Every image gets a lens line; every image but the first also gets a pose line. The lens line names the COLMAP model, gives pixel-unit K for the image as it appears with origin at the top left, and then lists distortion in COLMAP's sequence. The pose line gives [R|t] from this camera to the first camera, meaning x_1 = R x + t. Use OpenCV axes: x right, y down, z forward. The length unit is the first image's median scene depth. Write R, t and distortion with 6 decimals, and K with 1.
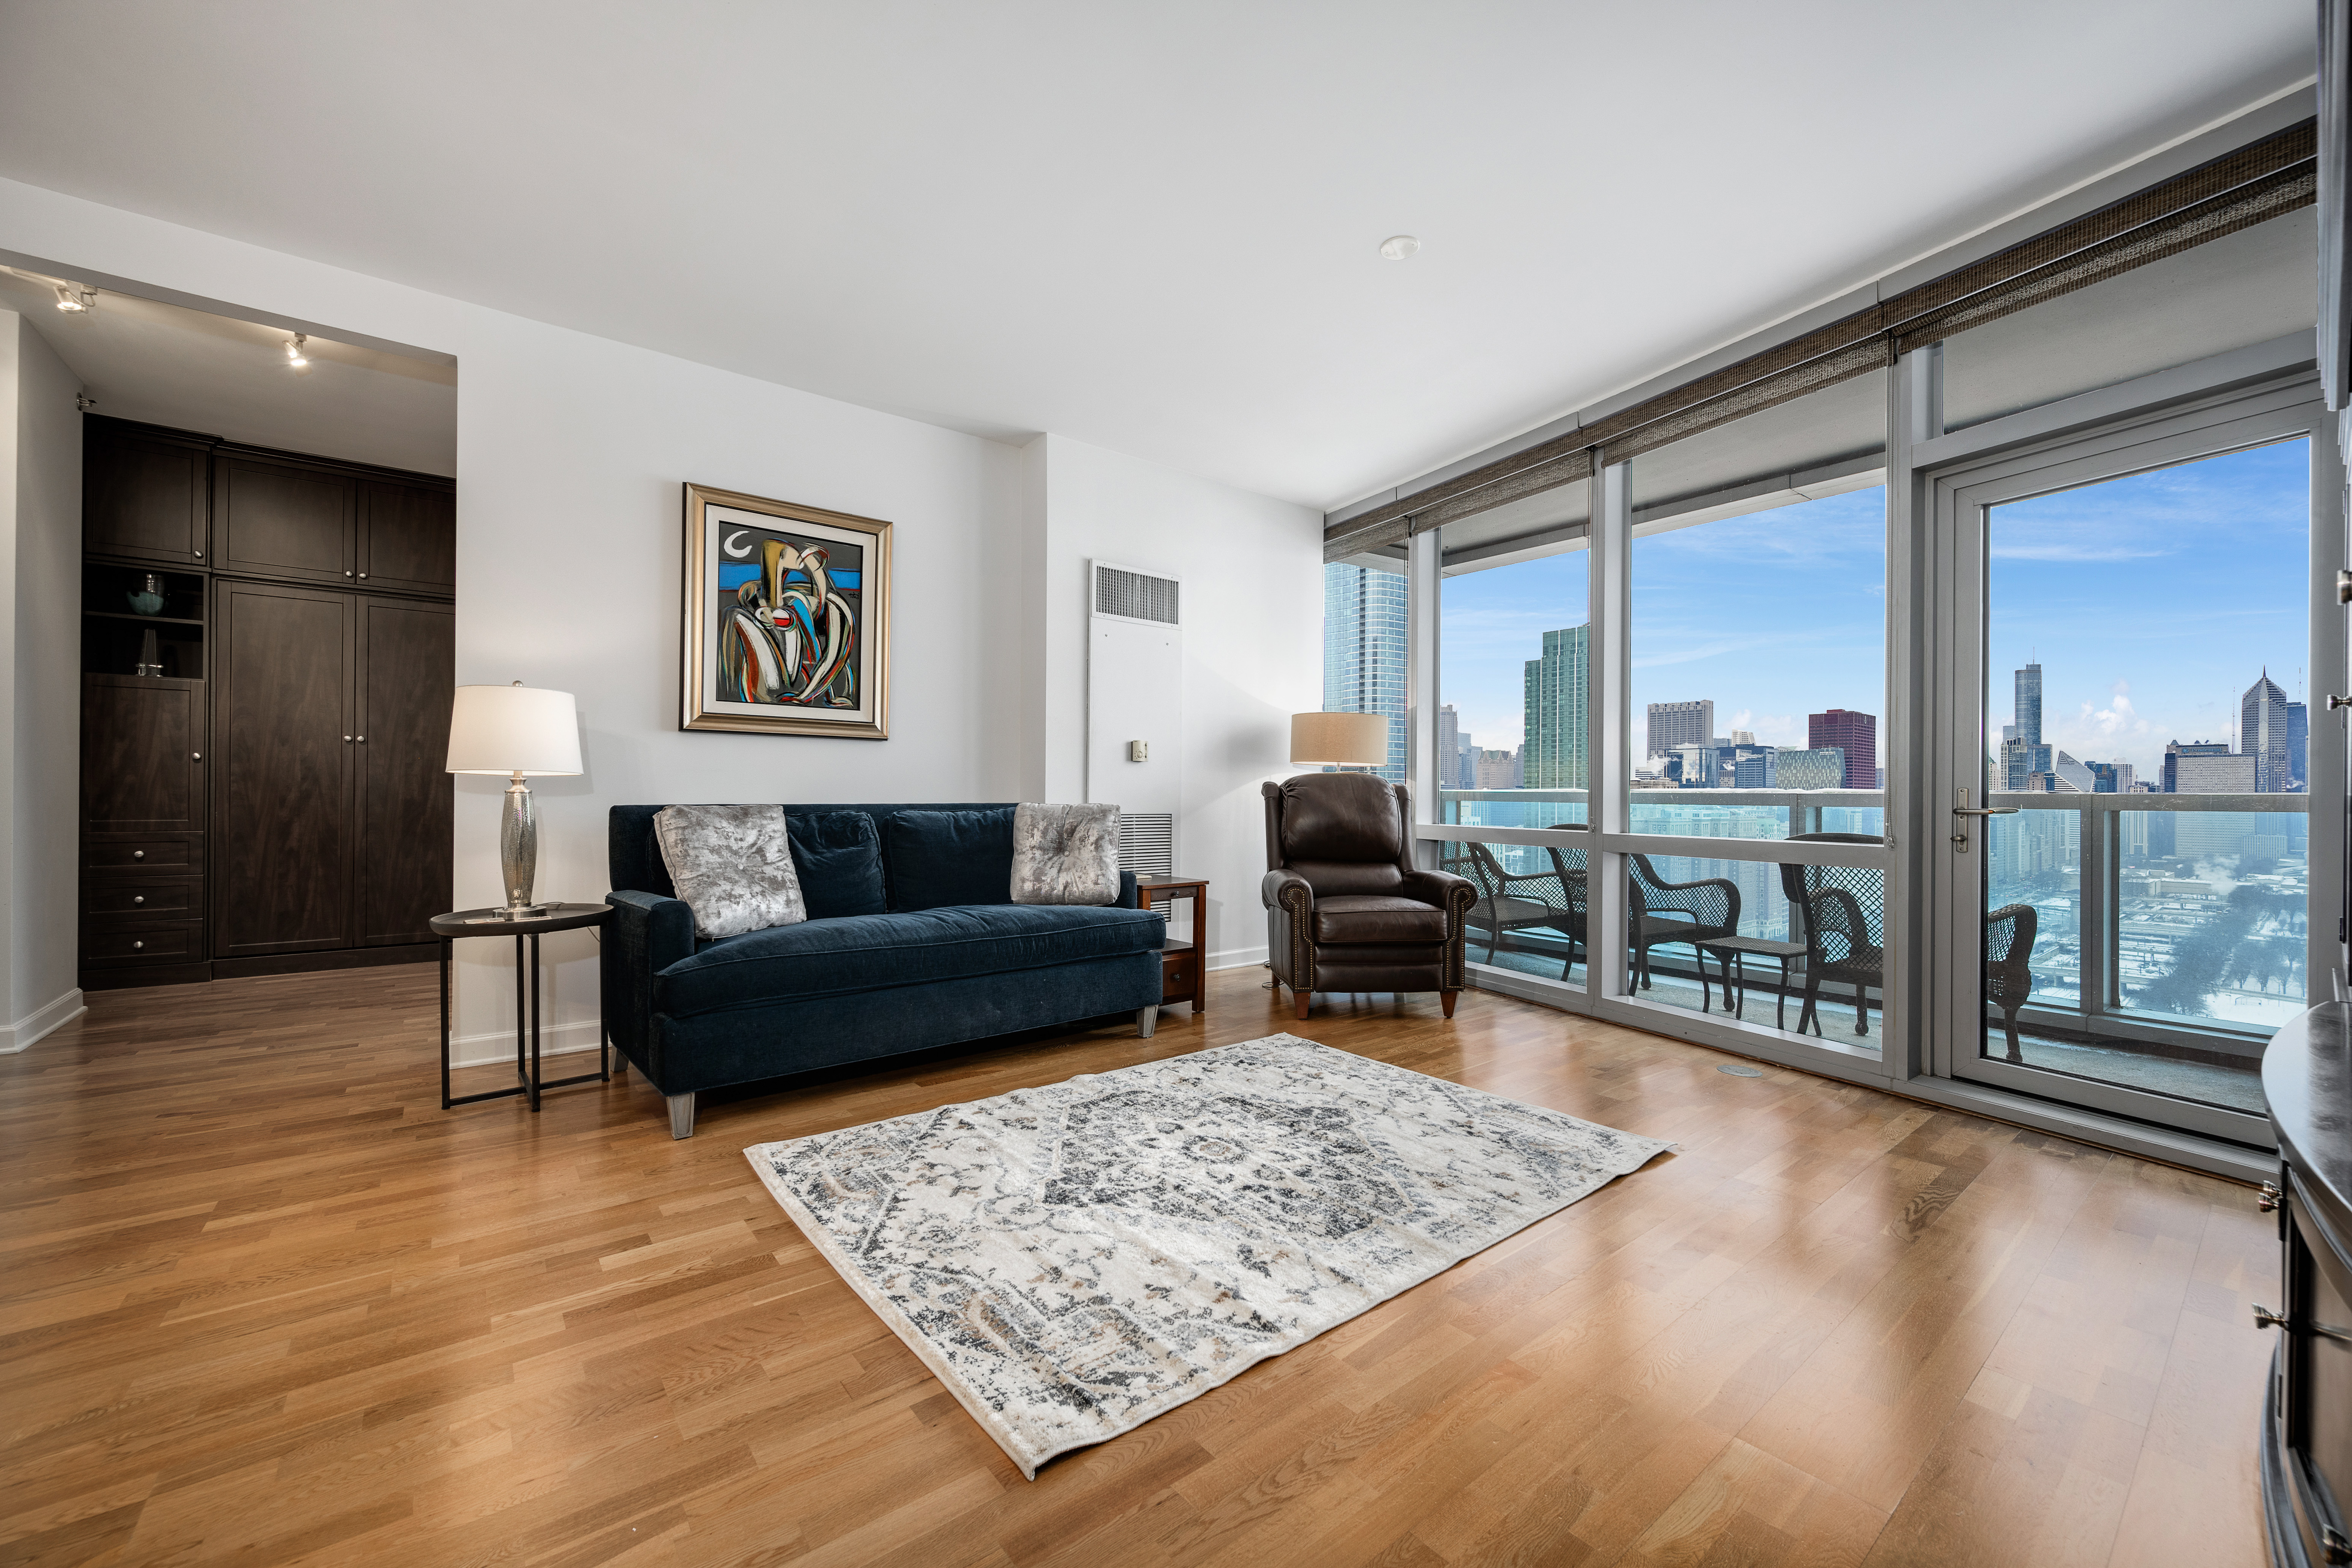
lens RADIAL K [[925.0, 0, 1184.5], [0, 925.0, 791.7], [0, 0, 1]] dist [-0.001141, -0.000513]
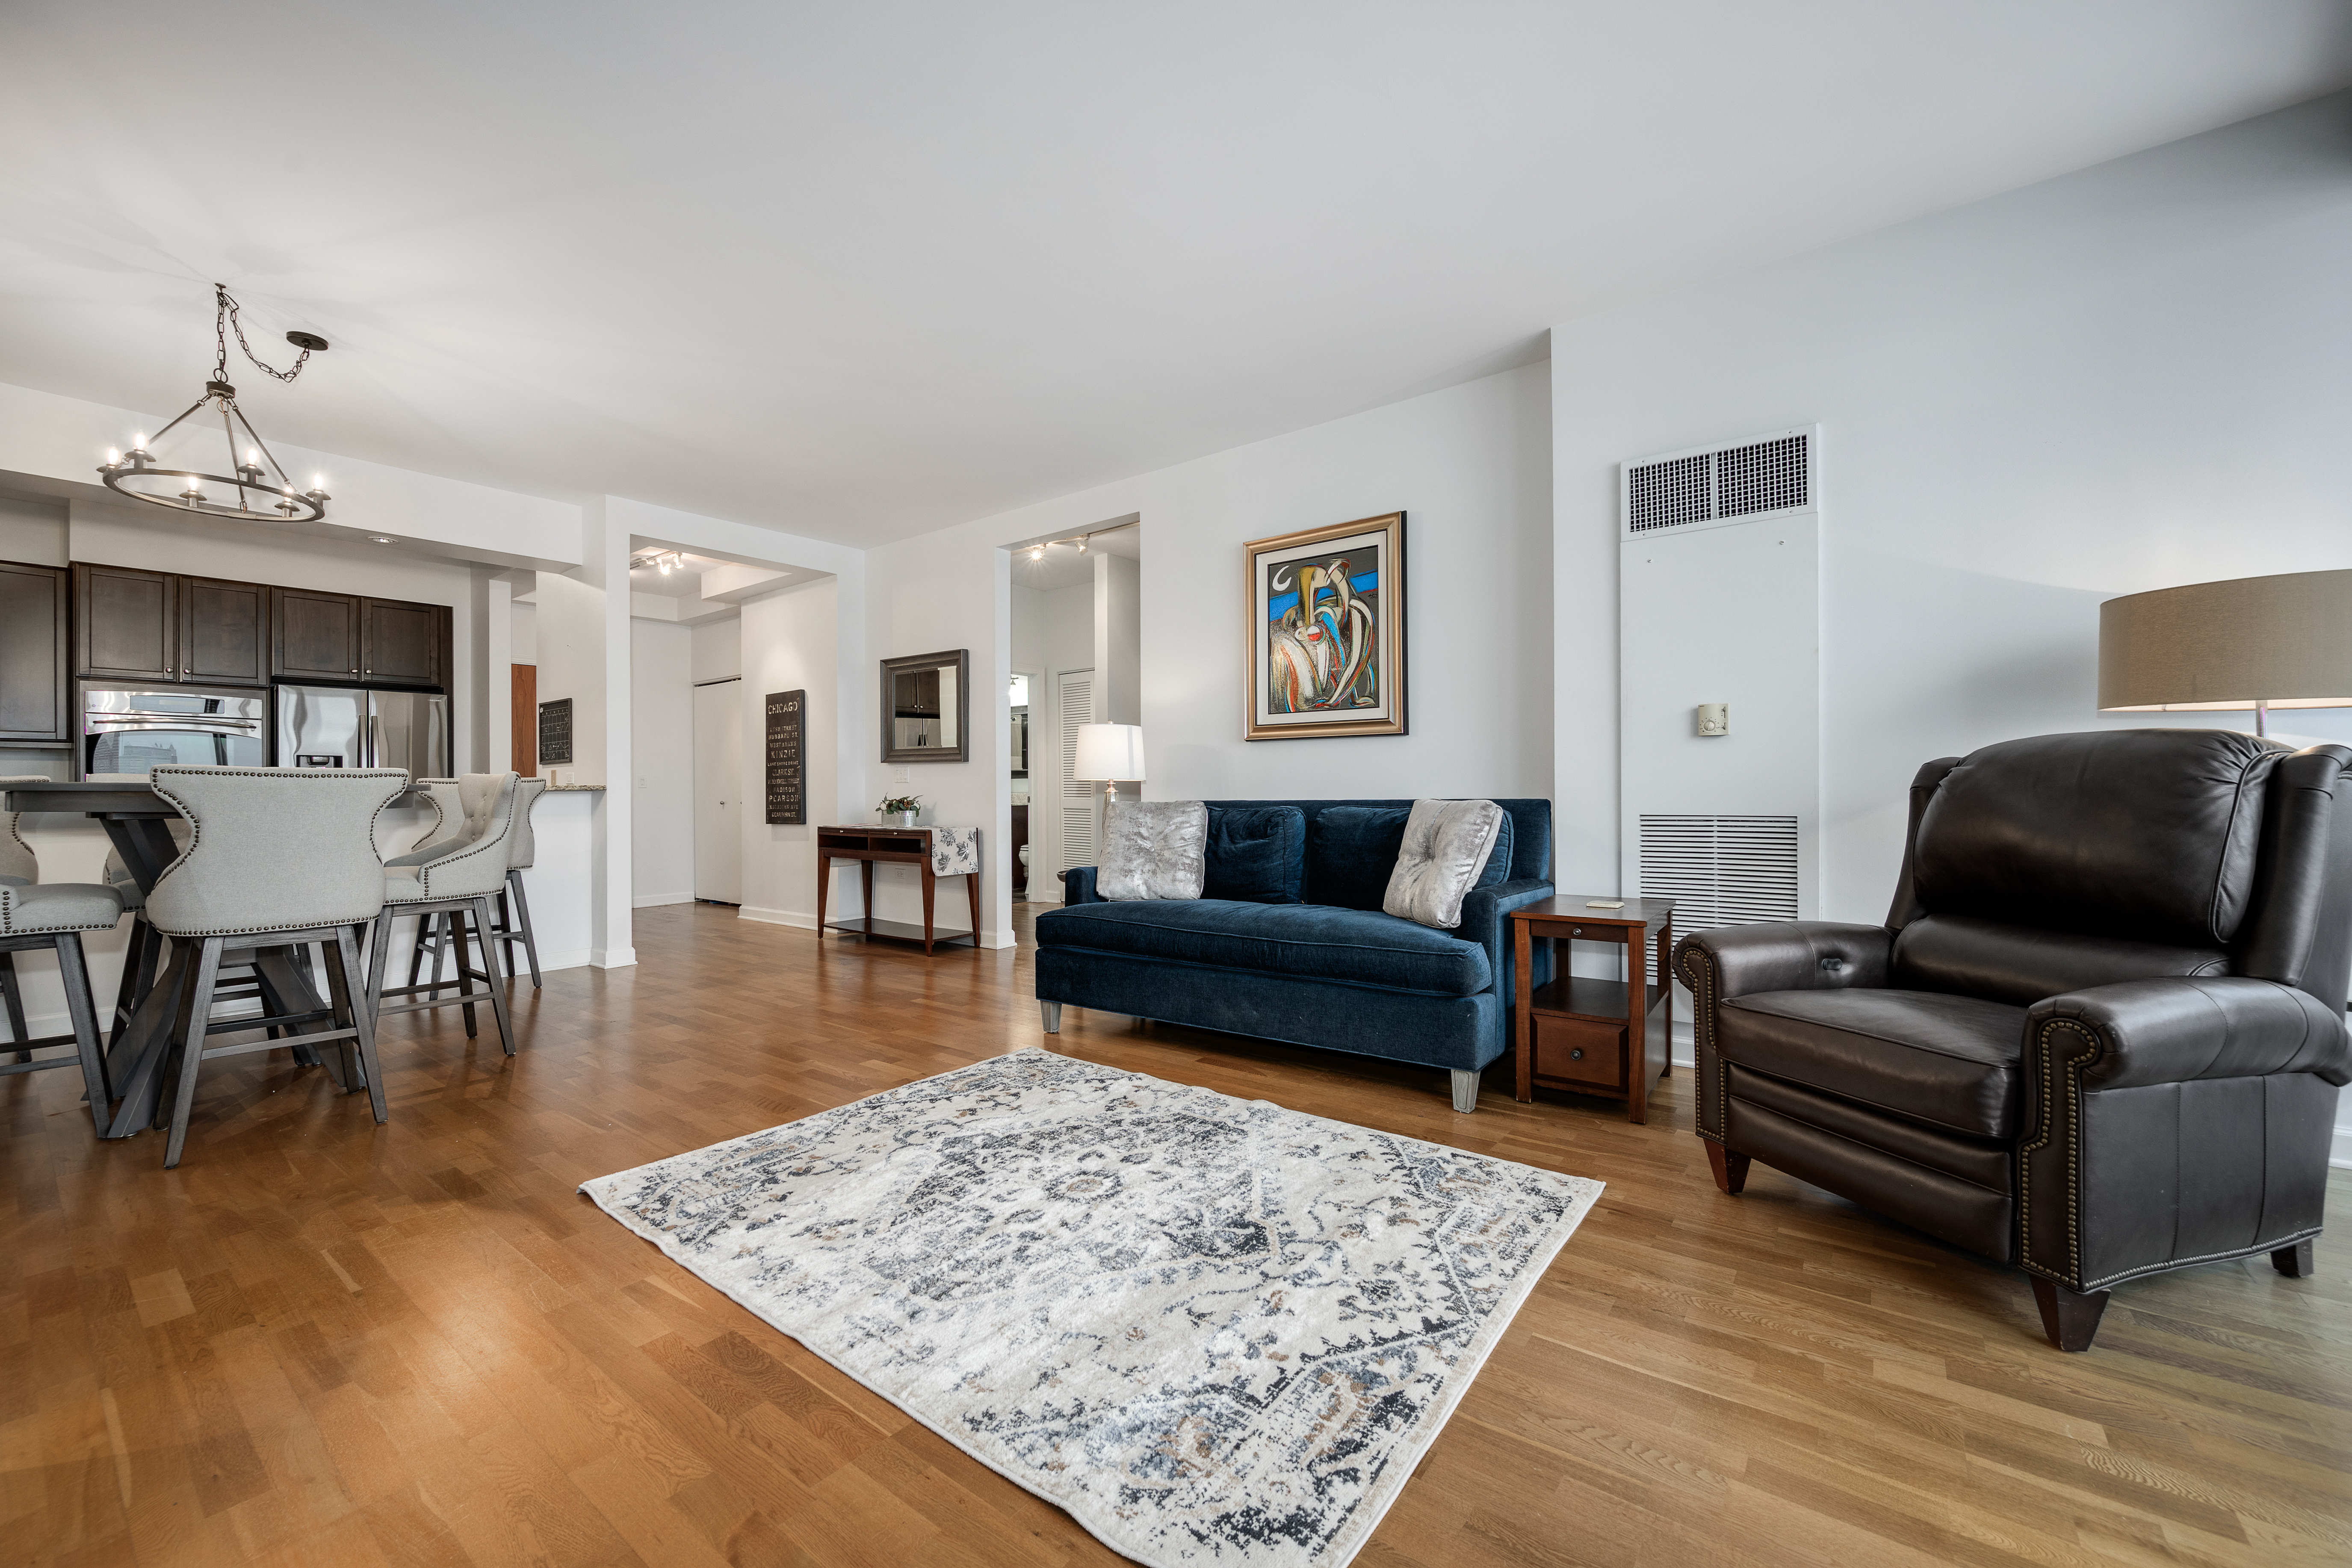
lens RADIAL K [[925.0, 0, 1184.5], [0, 925.0, 791.7], [0, 0, 1]] dist [-0.001141, -0.000513]
pose [[0.244406, -0.006888, -0.969649, 0.659351], [0.011344, 0.999927, -0.004243, 0.006360], [0.969607, -0.009963, 0.244466, 0.623507]]
